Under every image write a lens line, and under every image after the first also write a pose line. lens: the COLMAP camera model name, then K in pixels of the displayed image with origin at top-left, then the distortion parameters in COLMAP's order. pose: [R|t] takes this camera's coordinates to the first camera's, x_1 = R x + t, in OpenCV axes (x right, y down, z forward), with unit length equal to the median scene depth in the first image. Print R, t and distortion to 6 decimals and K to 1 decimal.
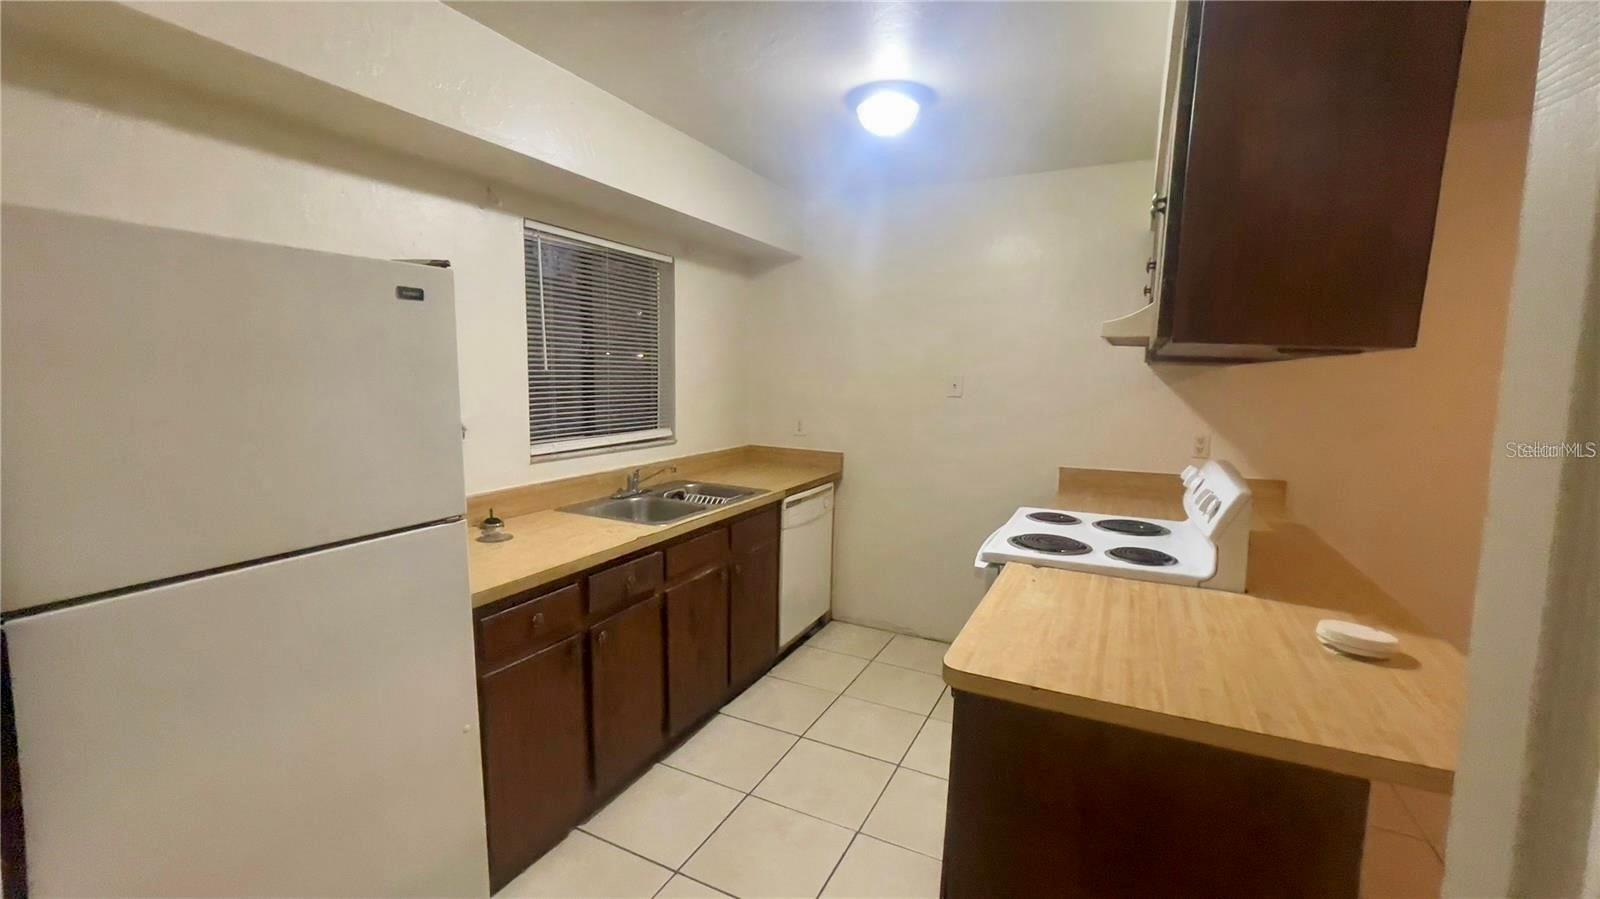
lens RADIAL K [[650.4, 0, 803.8], [0, 650.4, 448.5], [0, 0, 1]] dist [-0.000276, -0.000751]
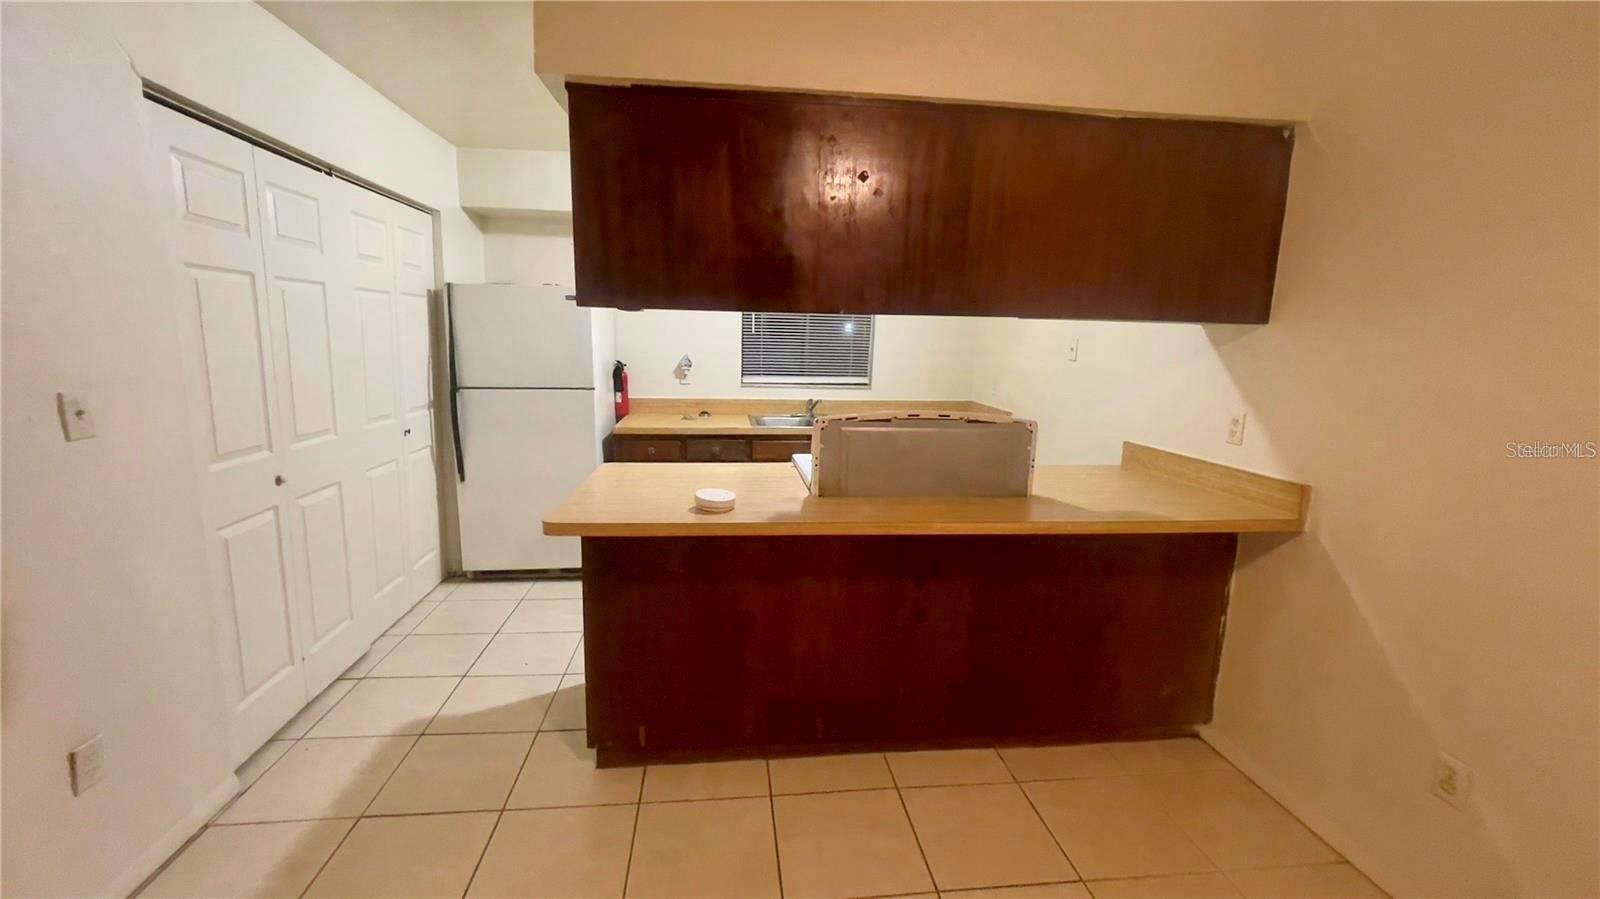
lens RADIAL K [[650.4, 0, 787.6], [0, 650.4, 444.5], [0, 0, 1]] dist [-0.000276, -0.000751]
pose [[0.543010, 0.135825, -0.828669, 0.961893], [-0.111202, 0.989772, 0.089362, 0.005088], [0.832331, 0.043625, 0.552560, 0.133961]]
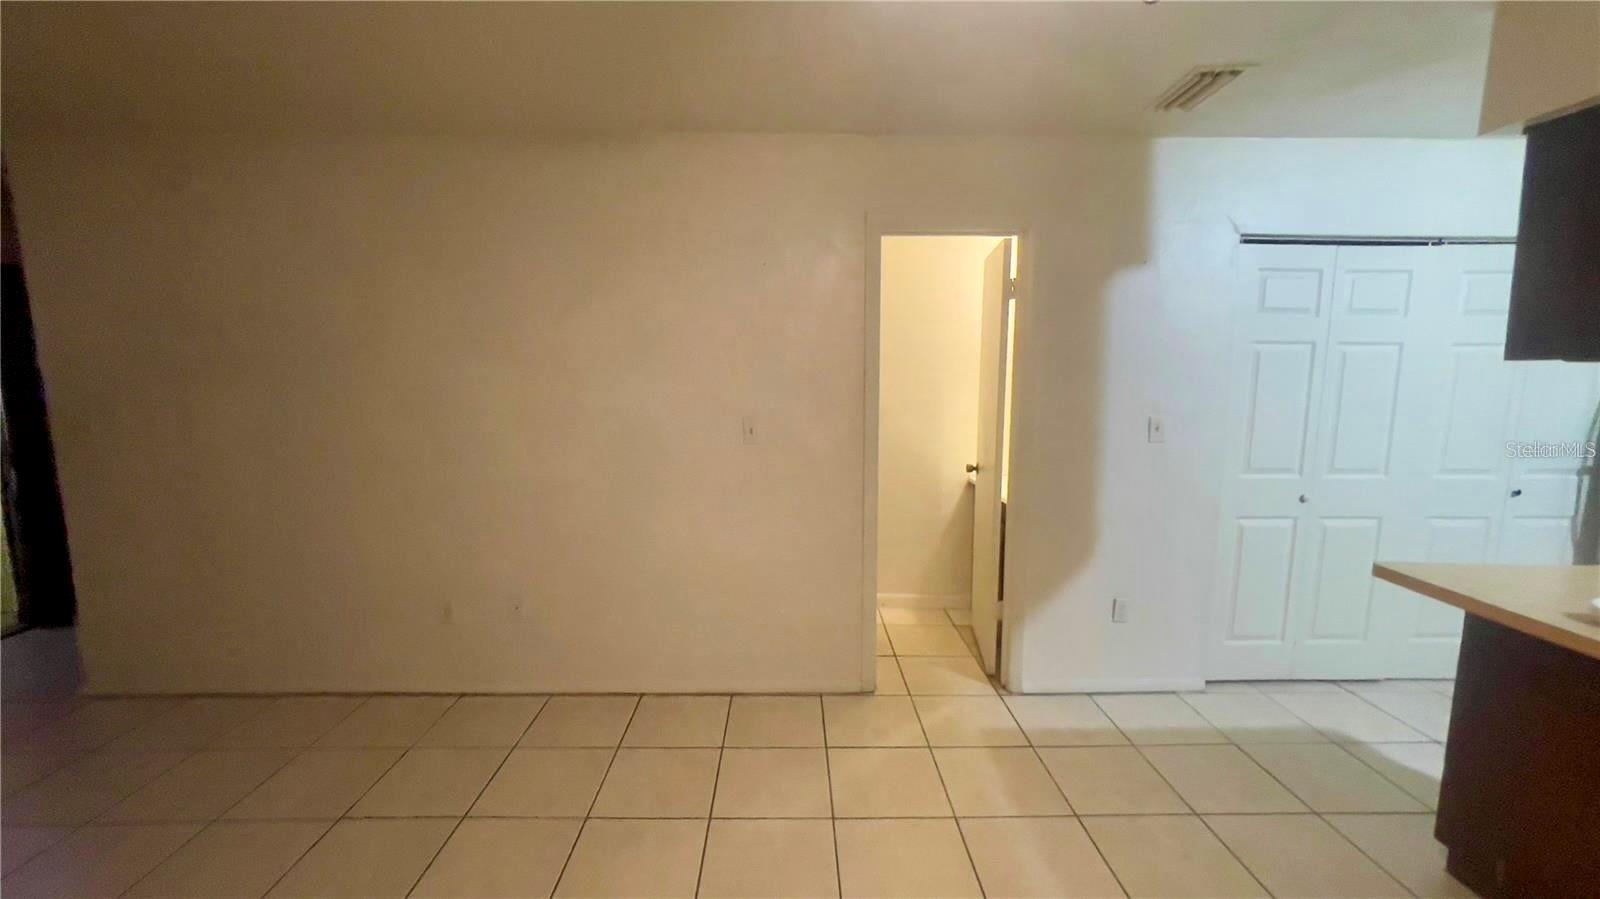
lens RADIAL K [[650.4, 0, 806.4], [0, 650.4, 443.9], [0, 0, 1]] dist [-0.000276, -0.000751]
pose [[-0.884575, 0.036069, -0.465000, 1.143491], [-0.069442, 0.975706, 0.207785, -0.054821], [0.461199, 0.216092, -0.860581, 0.553782]]
